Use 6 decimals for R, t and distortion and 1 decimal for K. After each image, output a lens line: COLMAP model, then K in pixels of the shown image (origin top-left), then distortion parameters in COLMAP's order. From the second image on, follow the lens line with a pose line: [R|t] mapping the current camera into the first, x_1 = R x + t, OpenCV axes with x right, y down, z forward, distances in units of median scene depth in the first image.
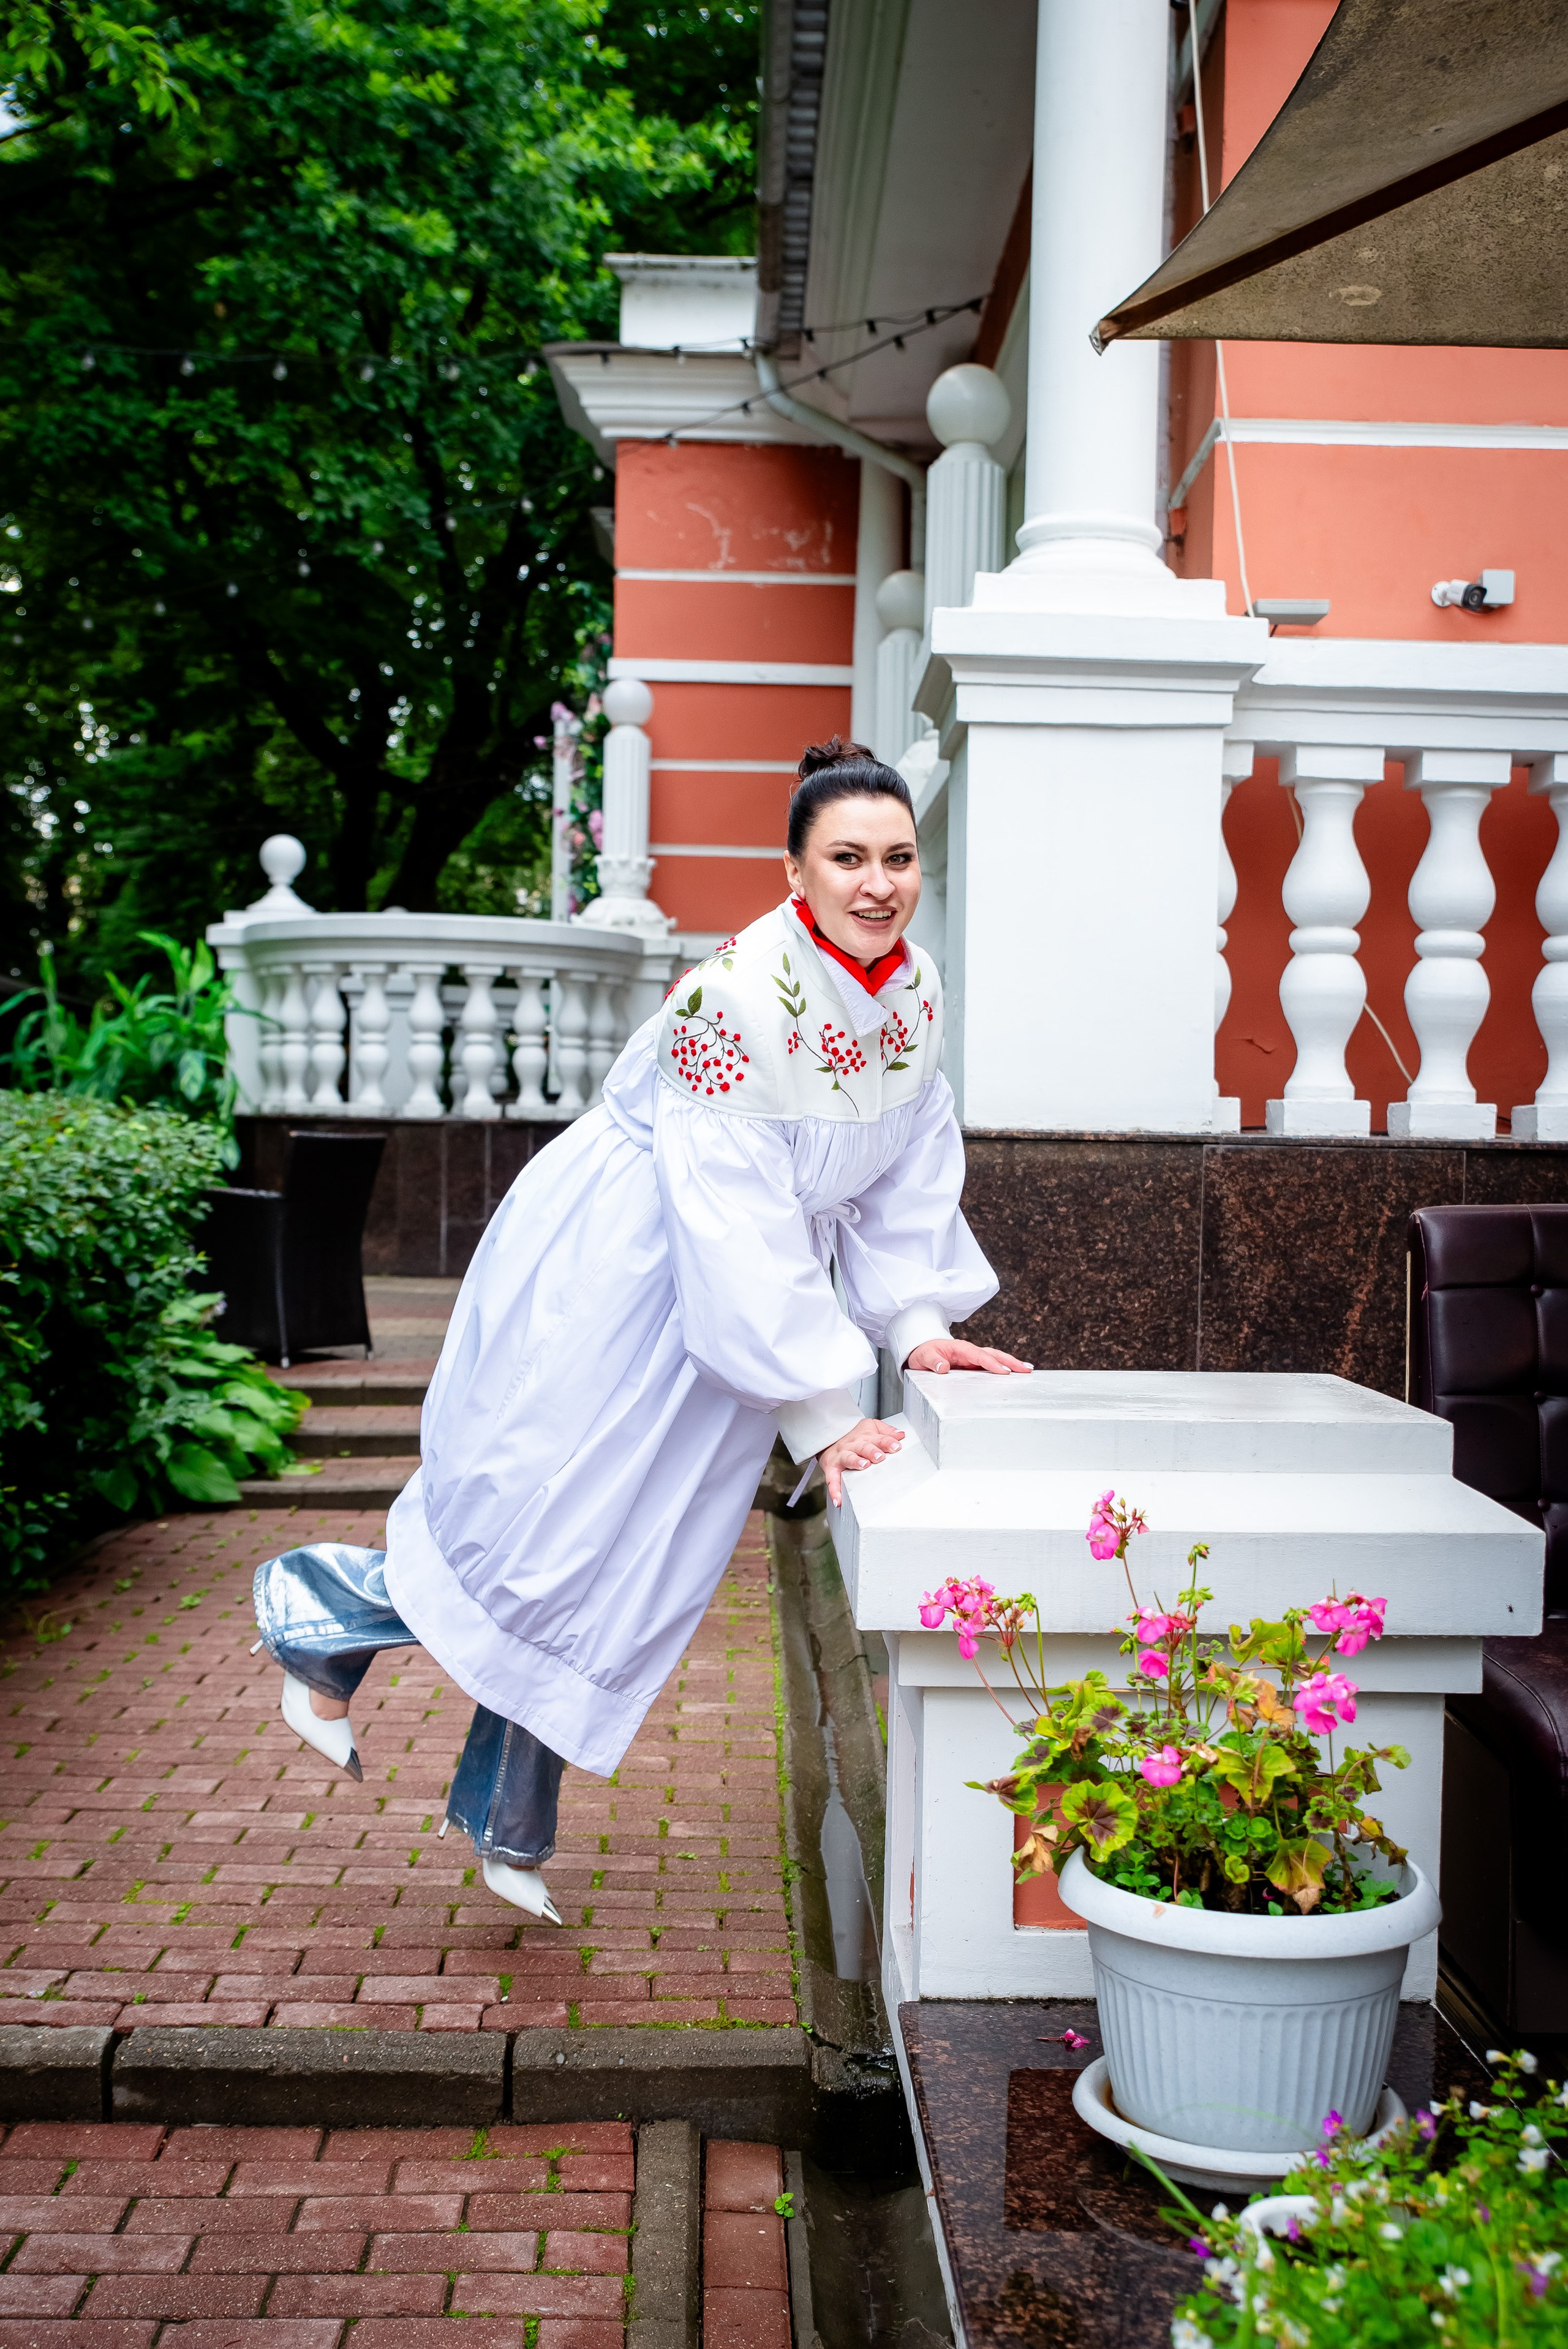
lens RADIAL K [[2524.2, 0, 806.0], [0, 2524.2, 1225.5], [0, 0, 1]] dist [-0.039882, 0.143639]
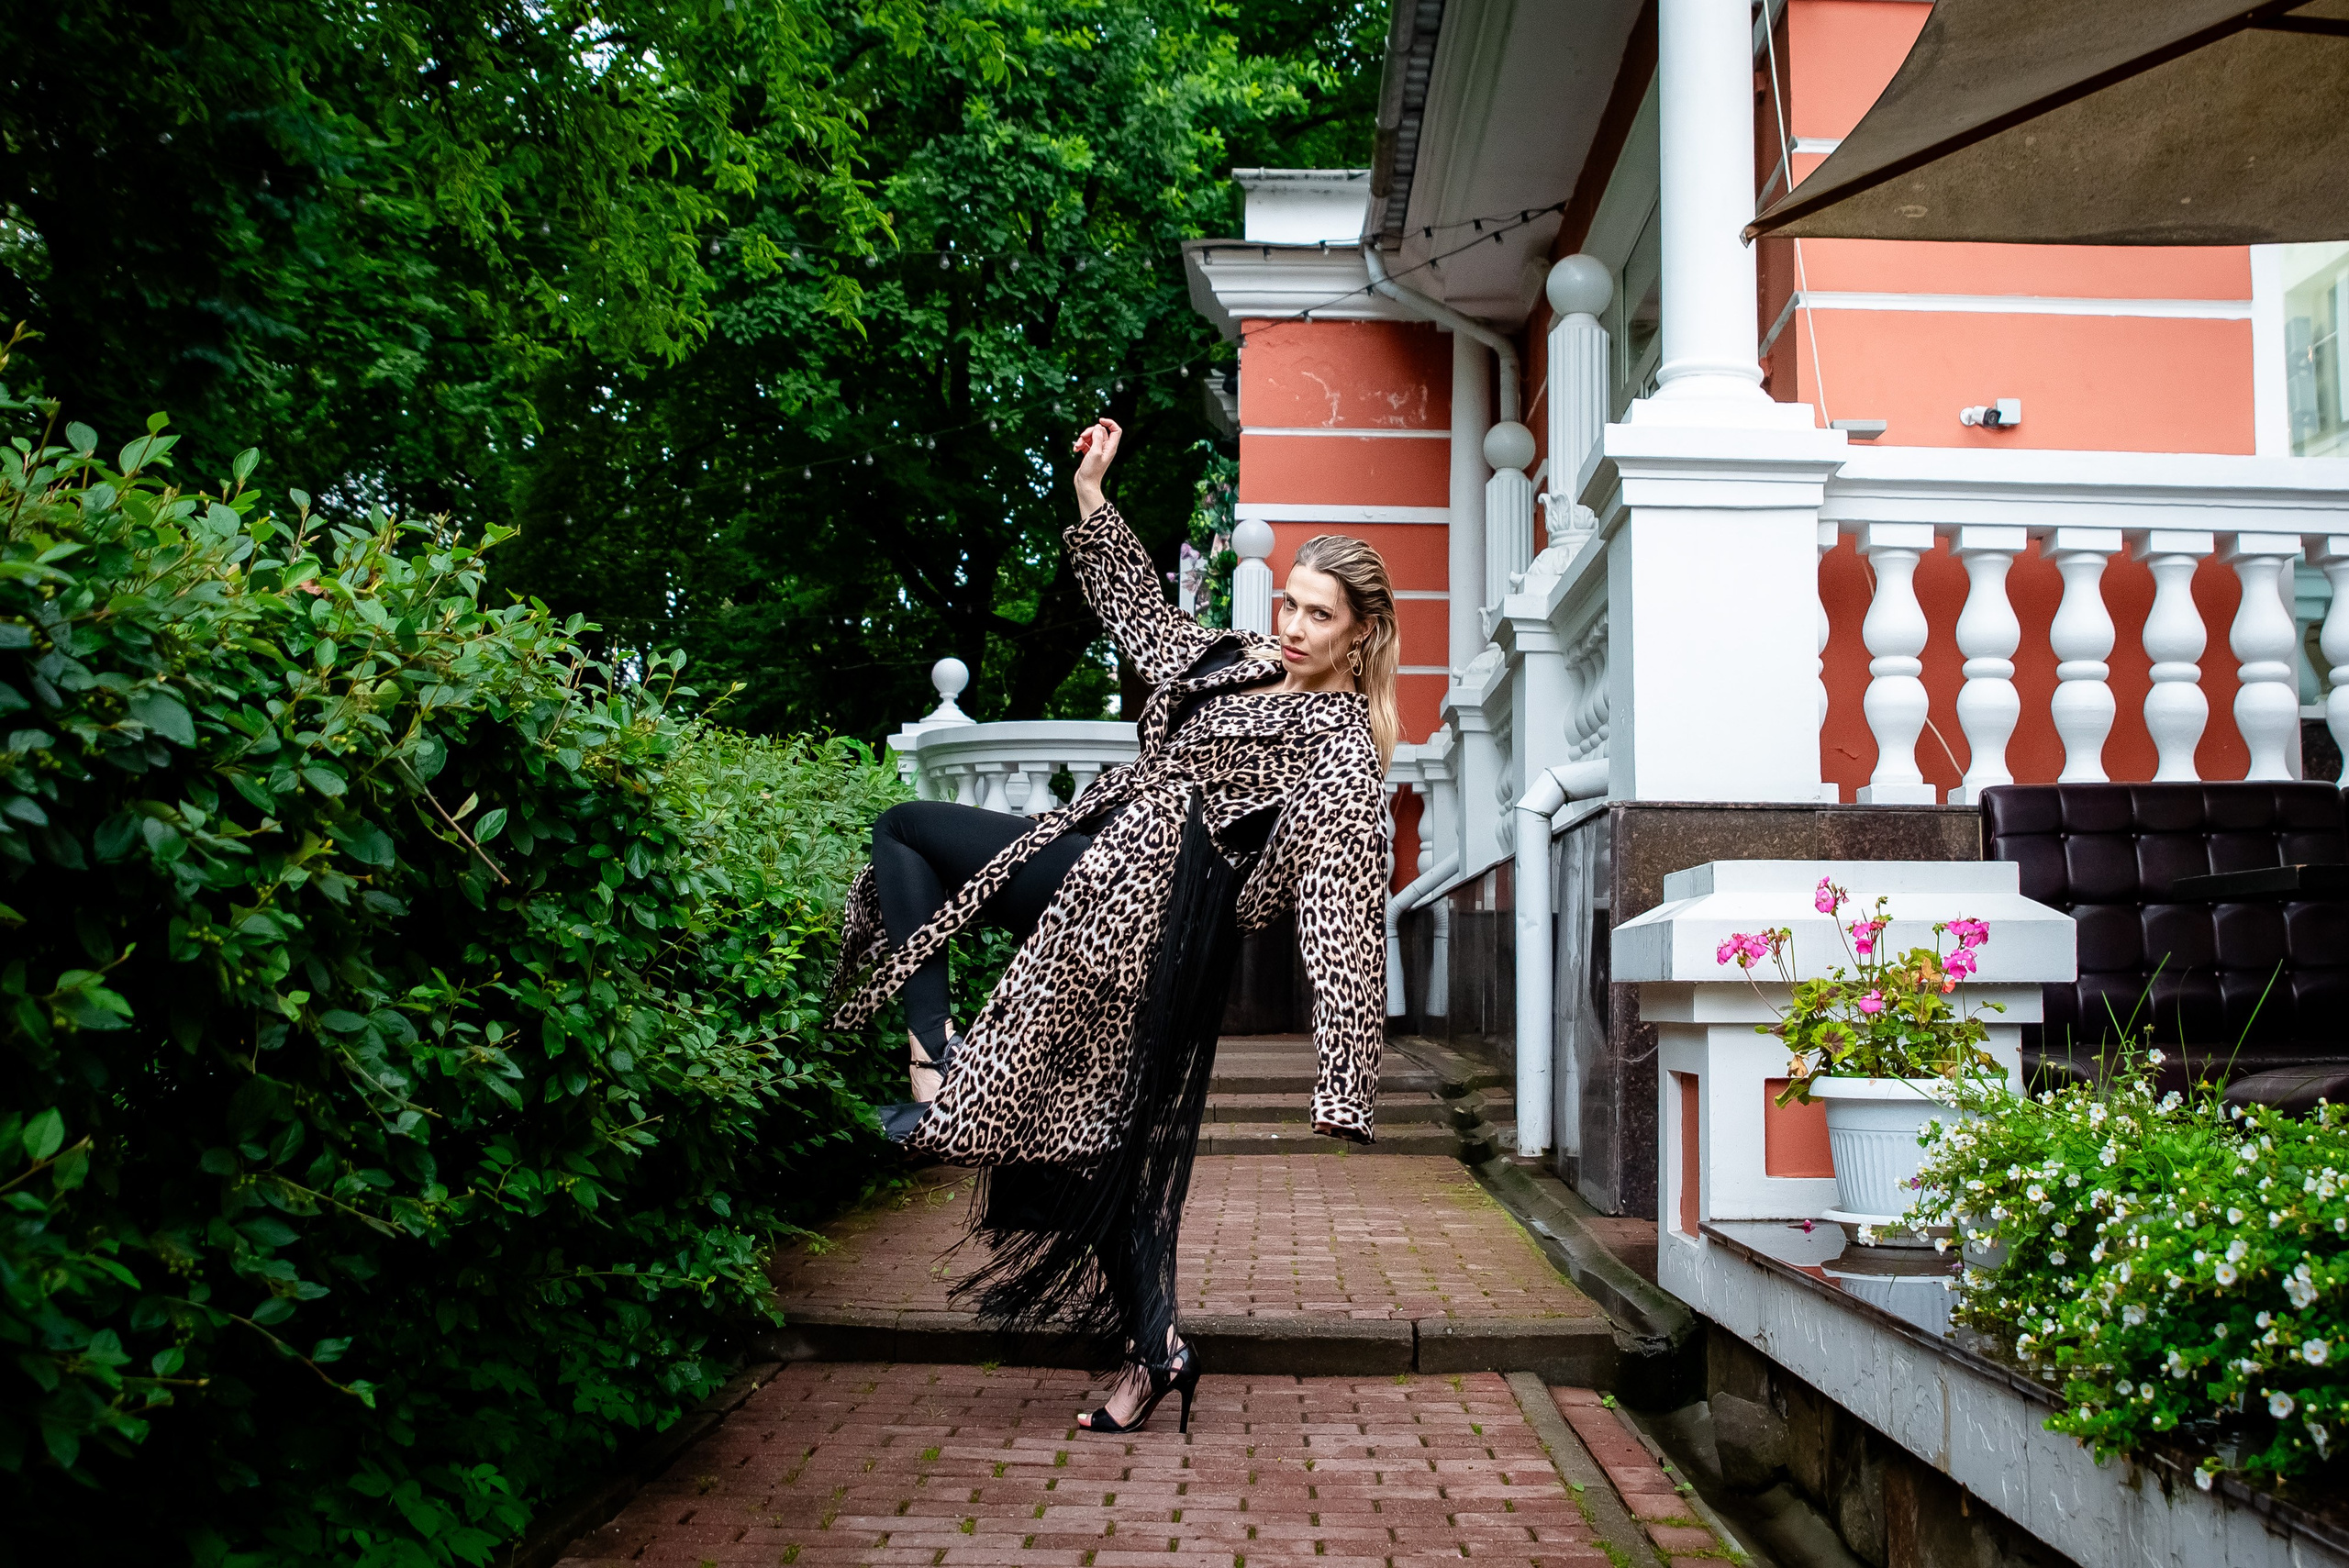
lens RADIAL K [[2499.9, 0, 1327.1], [0, 2499.9, 671.5], [0, 0, 1]] dist [-0.134448, 0.088909]
pose [[0.999945, -0.009658, -0.004119, -0.089067], [0.008854, 0.986495, -0.163552, 0.100899], [0.005643, 0.163507, 0.986526, -0.295280]]
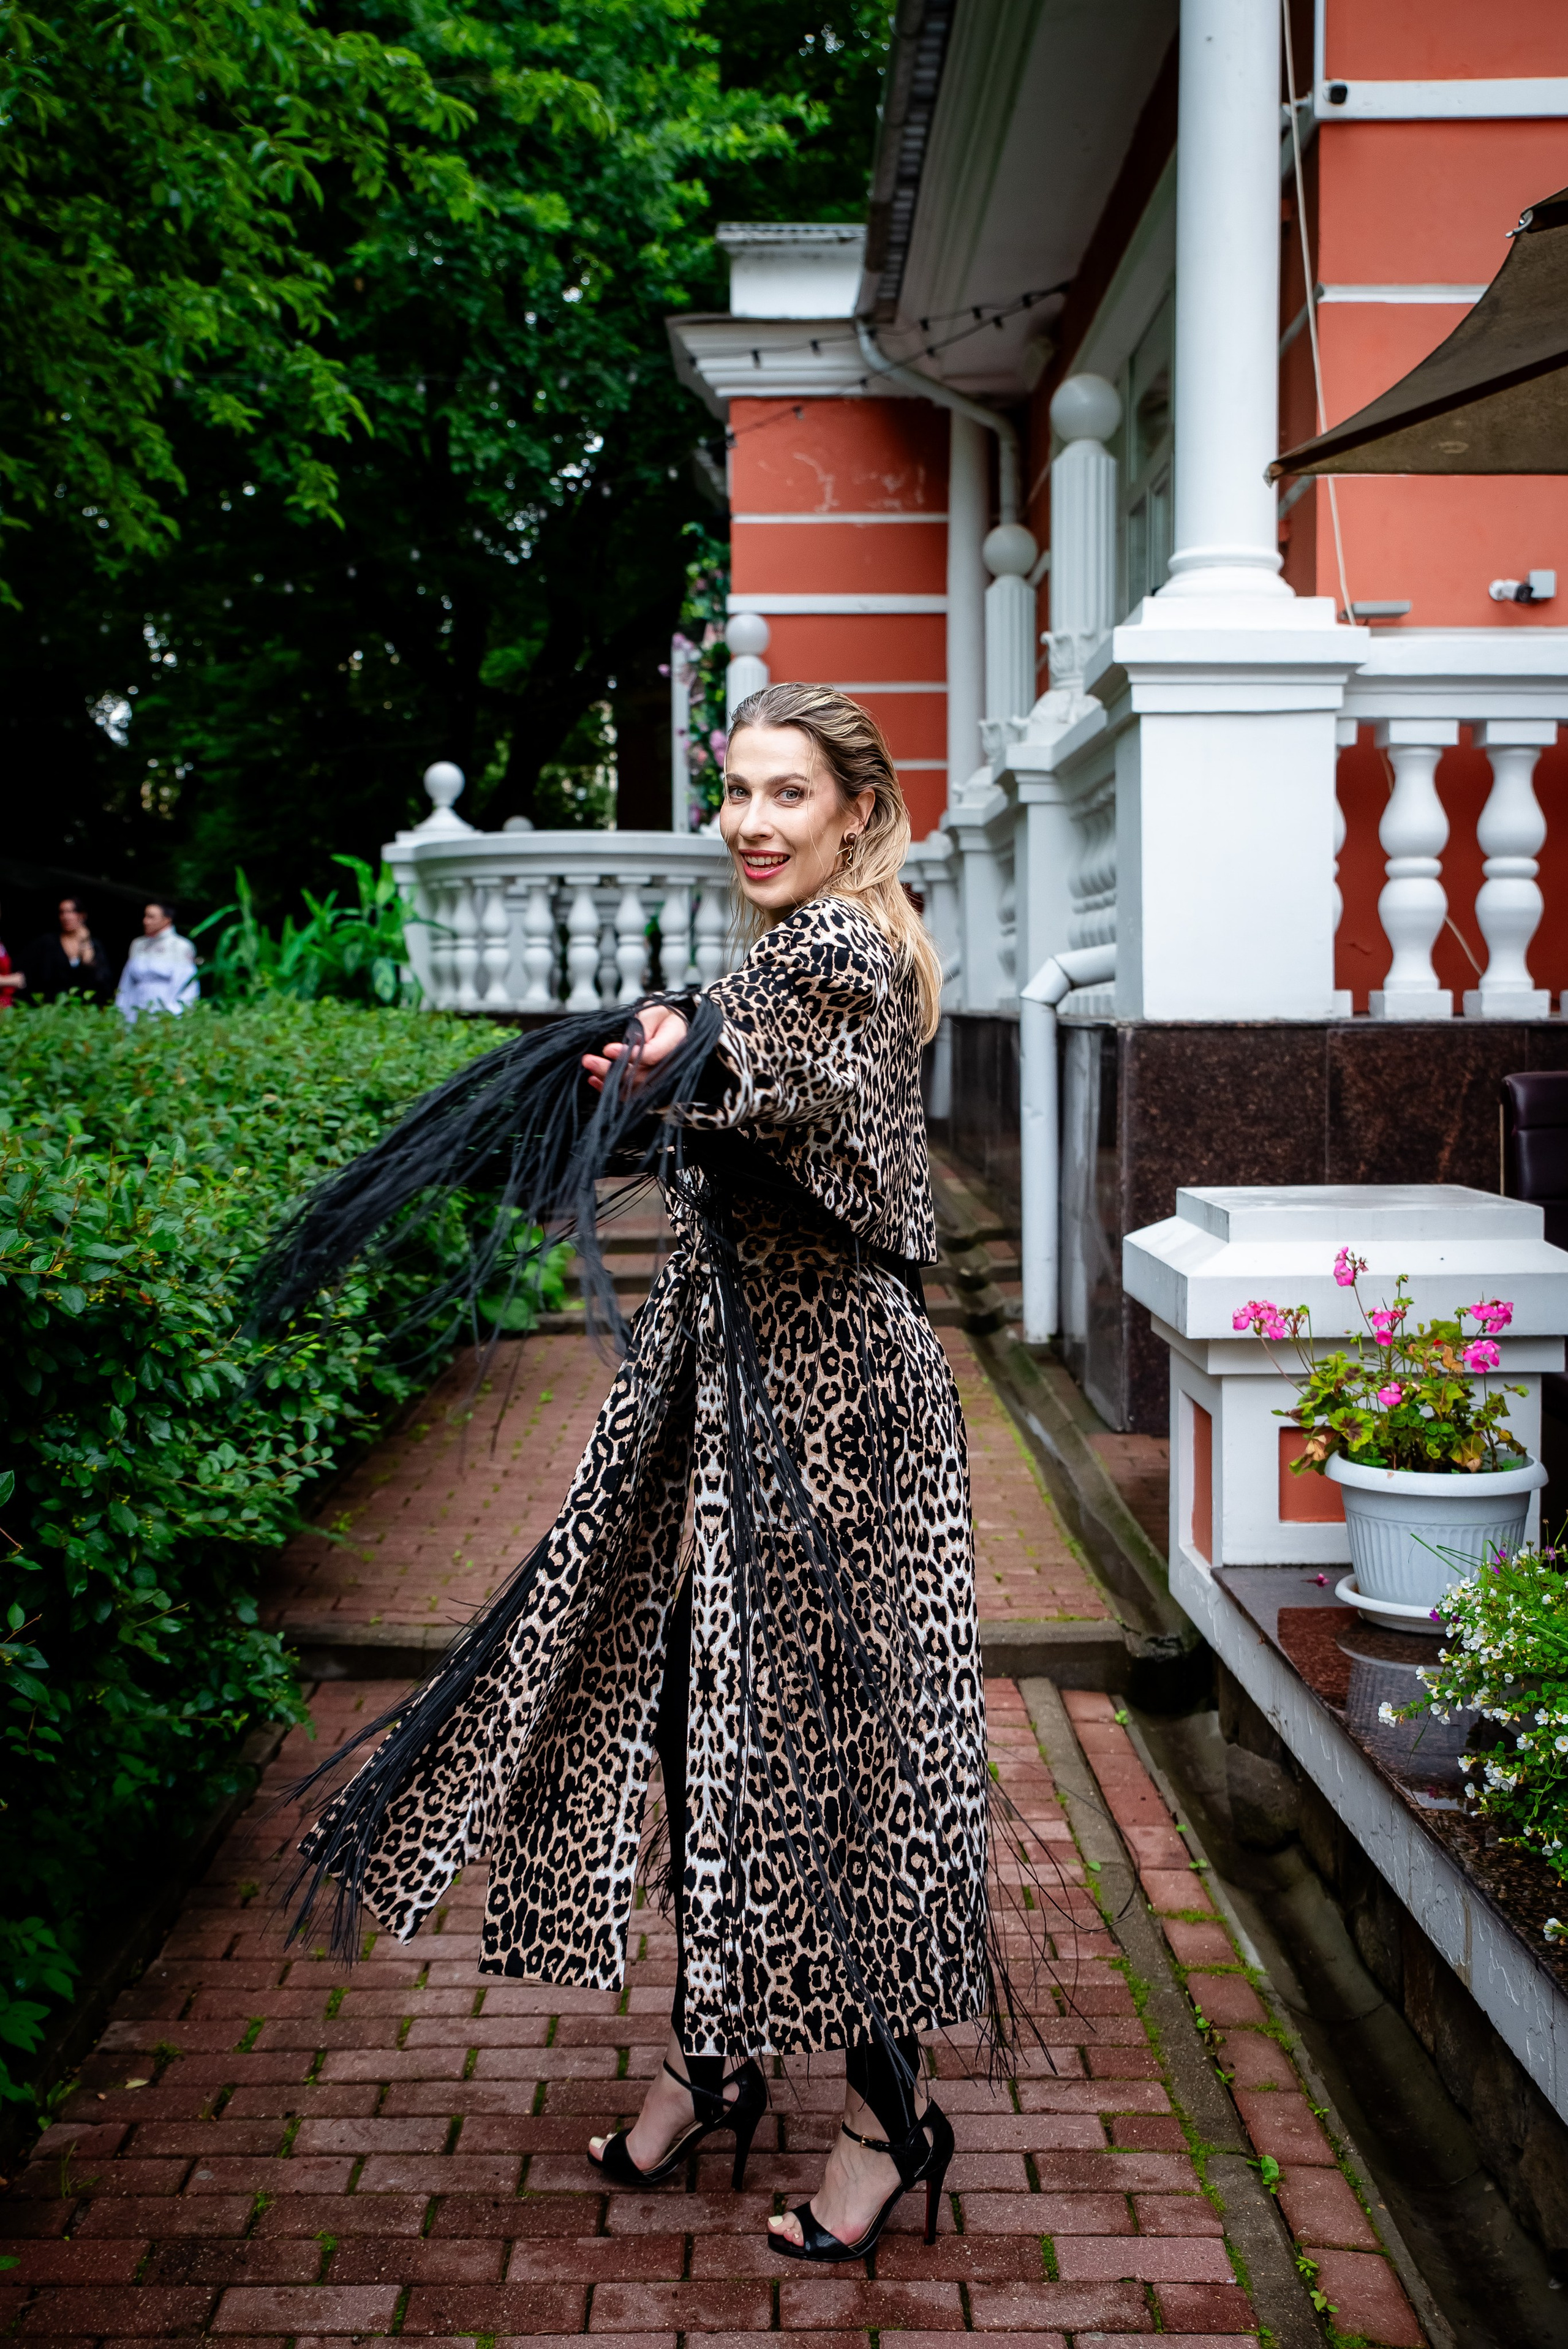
lens RADIAL K [[2485.4, 0, 773.8], [0, 2485.4, 1152.5], [0, 0, 1]] dist [-0.048295, 0.148082]
pose [[0.999324, -0.024090, -0.027759, -0.091208], [0.024682, 0.999471, 0.021159, -0.001604], [0.027235, -0.021830, 0.999391, -0.287287]]
